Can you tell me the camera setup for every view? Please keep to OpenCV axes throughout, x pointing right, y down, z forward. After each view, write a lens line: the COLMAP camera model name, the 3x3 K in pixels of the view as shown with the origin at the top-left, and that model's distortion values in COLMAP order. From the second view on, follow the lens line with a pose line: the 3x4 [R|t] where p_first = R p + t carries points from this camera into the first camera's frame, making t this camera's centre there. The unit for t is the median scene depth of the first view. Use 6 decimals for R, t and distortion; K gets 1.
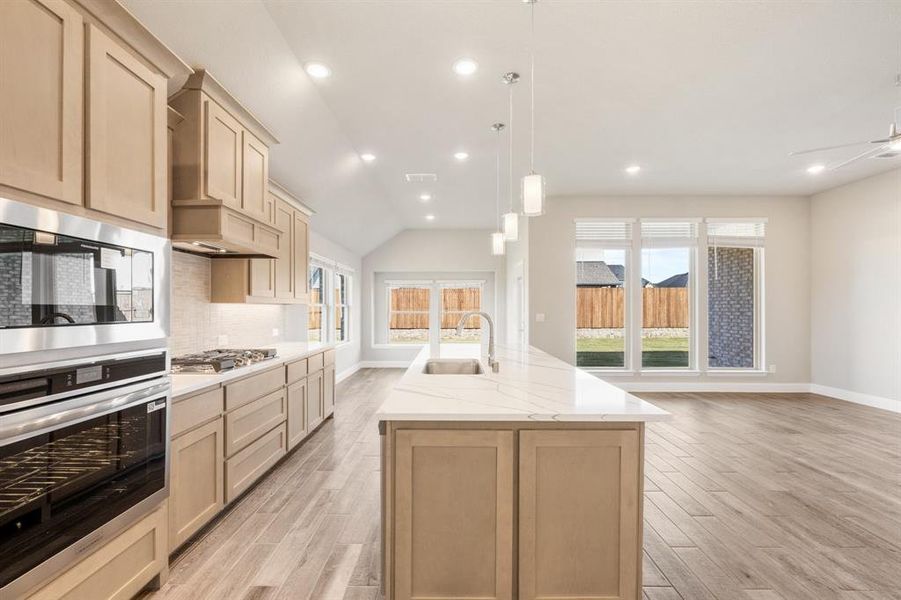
lens RADIAL K [[366.0, 0, 451.0], [0, 366.0, 304.6], [0, 0, 1]] dist [0.002271, 0.000099]
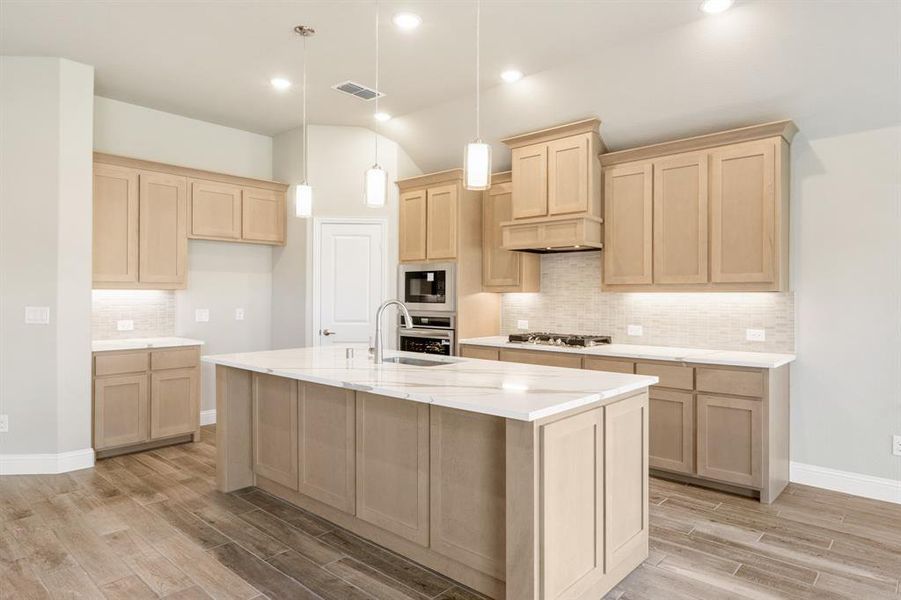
lens RADIAL K [[536.9, 0, 472.1], [0, 536.9, 294.4], [0, 0, 1]] dist [0.000757, 0.001115]
pose [[-0.652328, -0.005304, -0.757918, 0.408321], [0.002759, 0.999952, -0.009372, 0.007853], [0.757932, -0.008204, -0.652282, 0.882923]]
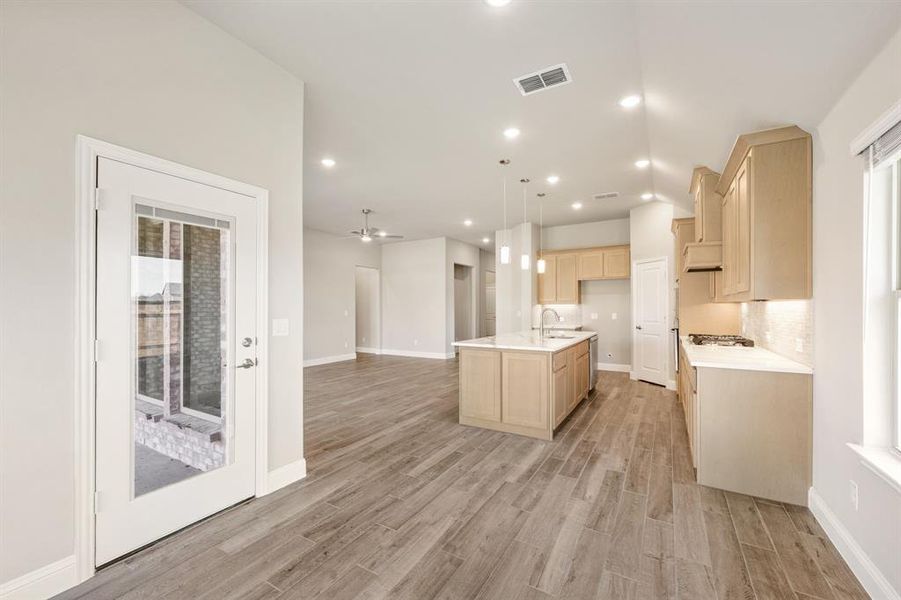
lens RADIAL K [[366.0, 0, 451.8], [0, 366.0, 304.7], [0, 0, 1]] dist [0.002271, 0.000099]
pose [[-0.861788, 0.004900, 0.507246, -0.200915], [-0.001496, 0.999924, -0.012201, 0.009933], [-0.507267, -0.011273, -0.861715, 1.299311]]
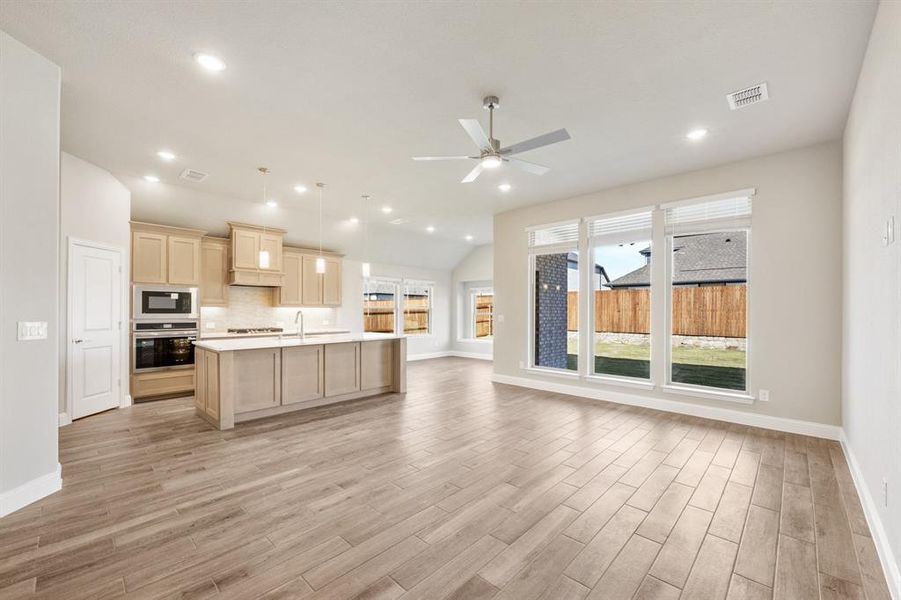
lens RADIAL K [[366.0, 0, 447.5], [0, 366.0, 310.3], [0, 0, 1]] dist [0.002271, 0.000099]
pose [[0.725815, 0.002491, -0.687885, 0.895519], [0.002583, 0.999977, 0.006347, 0.001498], [0.687885, -0.006383, 0.725792, 0.049627]]
